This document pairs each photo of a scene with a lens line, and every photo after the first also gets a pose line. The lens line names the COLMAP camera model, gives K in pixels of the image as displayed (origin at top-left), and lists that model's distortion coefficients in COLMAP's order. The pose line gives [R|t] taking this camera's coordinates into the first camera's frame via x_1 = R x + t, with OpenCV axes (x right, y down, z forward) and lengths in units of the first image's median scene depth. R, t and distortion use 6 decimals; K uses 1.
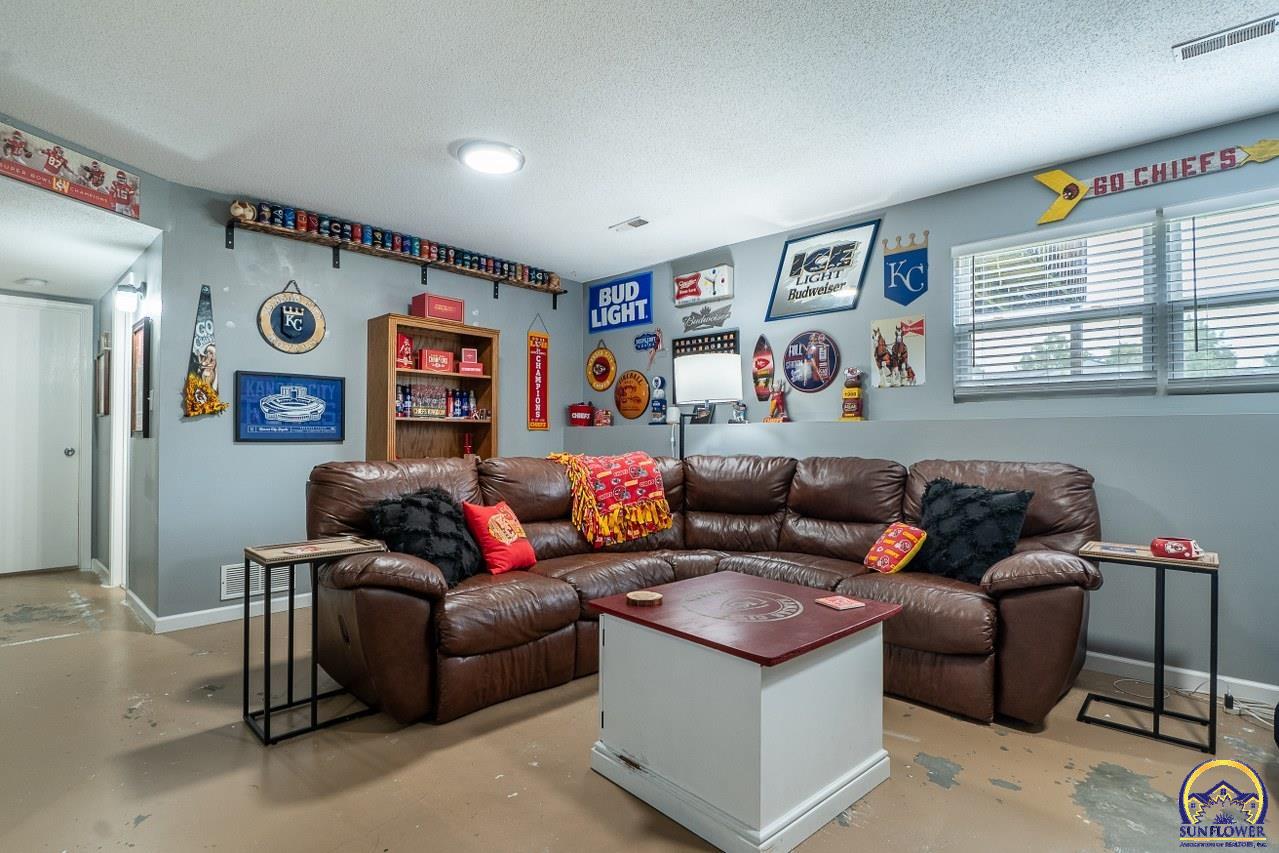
lens RADIAL K [[608.8, 0, 639.4], [0, 608.8, 432.8], [0, 0, 1]] dist [0.004594, -0.013112]
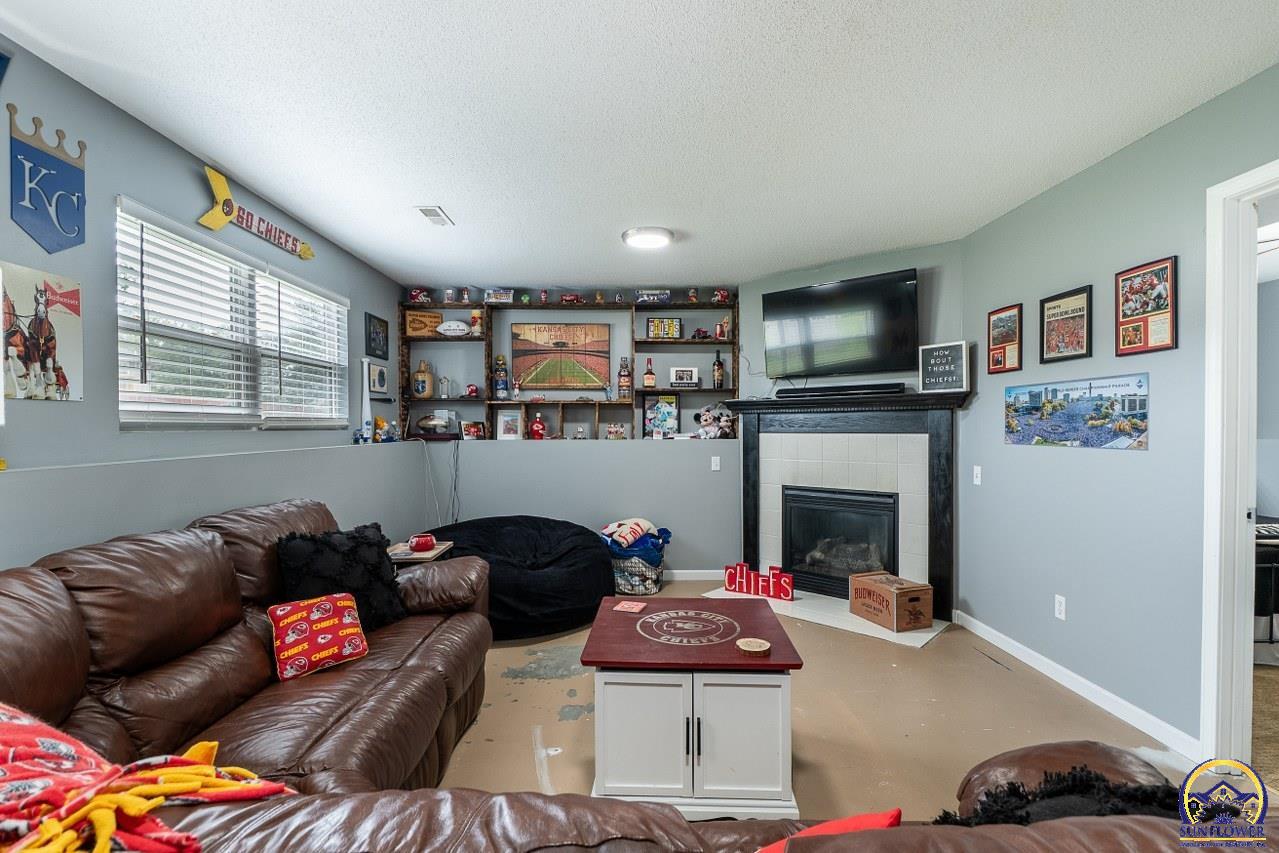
lens RADIAL K [[587.3, 0, 631.6], [0, 587.3, 432.2], [0, 0, 1]] dist [0.002046, -0.012044]
pose [[-0.684215, -0.003466, 0.729272, -0.293925], [0.002551, 0.999971, 0.007146, -0.048770], [-0.729276, 0.006750, -0.684186, 0.950435]]
